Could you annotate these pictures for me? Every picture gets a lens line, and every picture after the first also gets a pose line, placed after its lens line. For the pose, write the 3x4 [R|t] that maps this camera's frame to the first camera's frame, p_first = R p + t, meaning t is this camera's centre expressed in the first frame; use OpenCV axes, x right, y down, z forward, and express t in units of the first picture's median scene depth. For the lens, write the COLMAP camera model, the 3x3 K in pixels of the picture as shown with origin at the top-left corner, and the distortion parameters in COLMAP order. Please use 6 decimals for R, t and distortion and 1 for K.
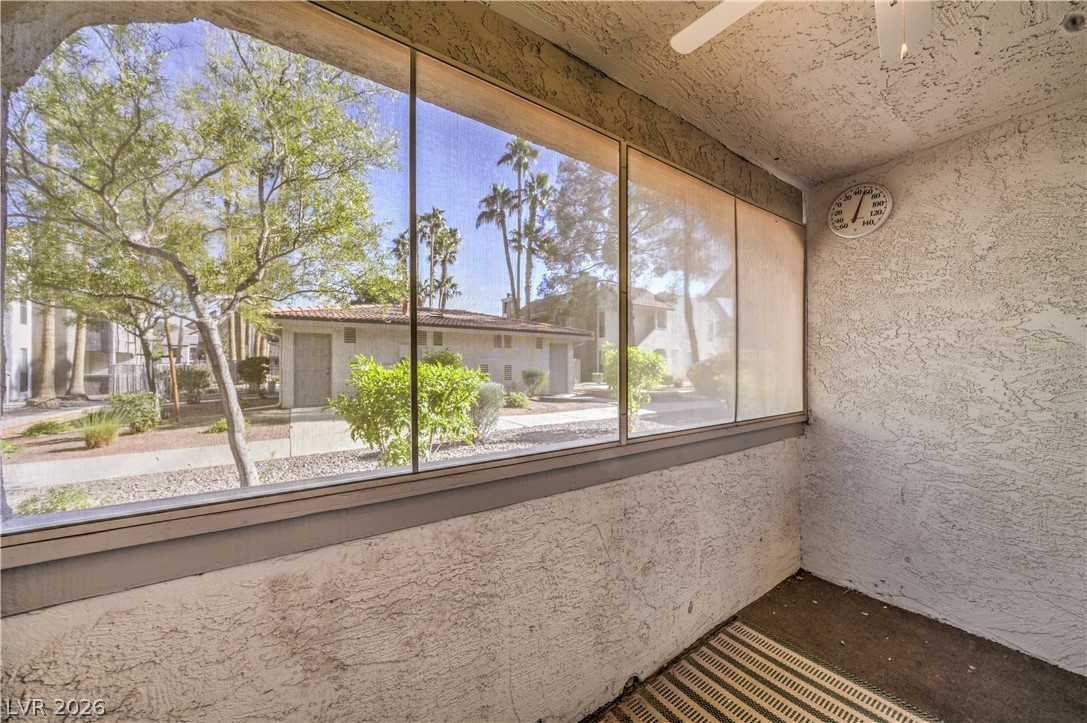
lens RADIAL K [[384.6, 0, 543.5], [0, 384.6, 361.5], [0, 0, 1]] dist [-0.020166, 0.000176]
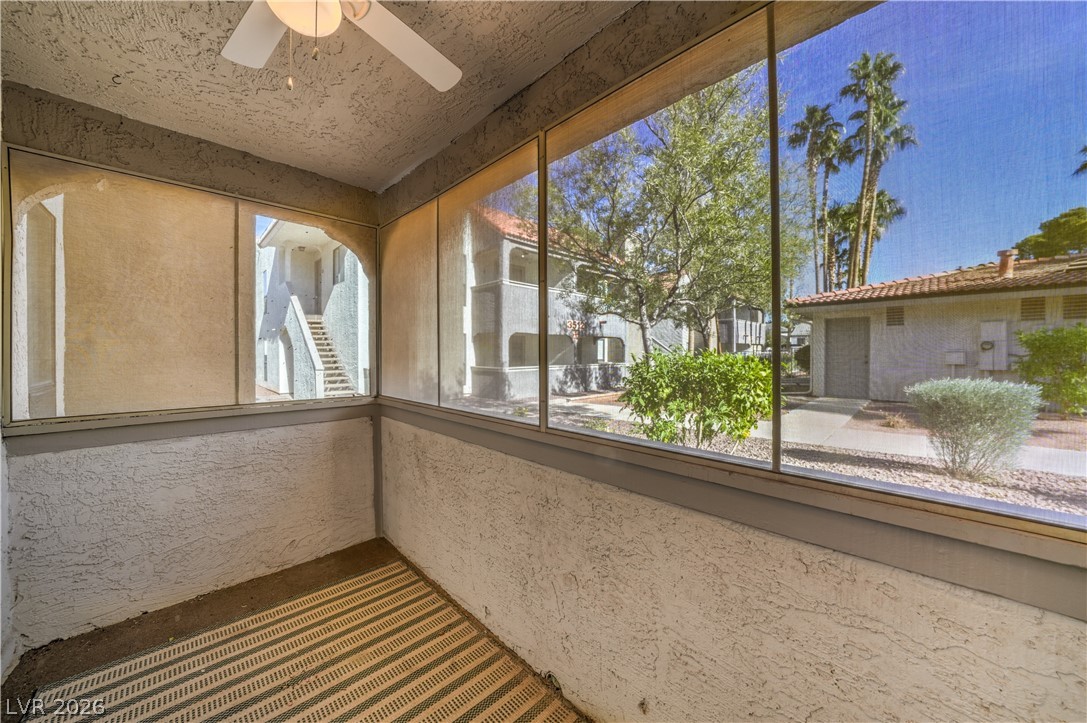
lens RADIAL K [[385.7, 0, 542.6], [0, 385.7, 347.9], [0, 0, 1]] dist [-0.020616, 0.000032]
pose [[0.162282, -0.012913, -0.986660, 1.110169], [0.010409, 0.999881, -0.011374, 0.007811], [0.986690, -0.008425, 0.162397, 0.765787]]
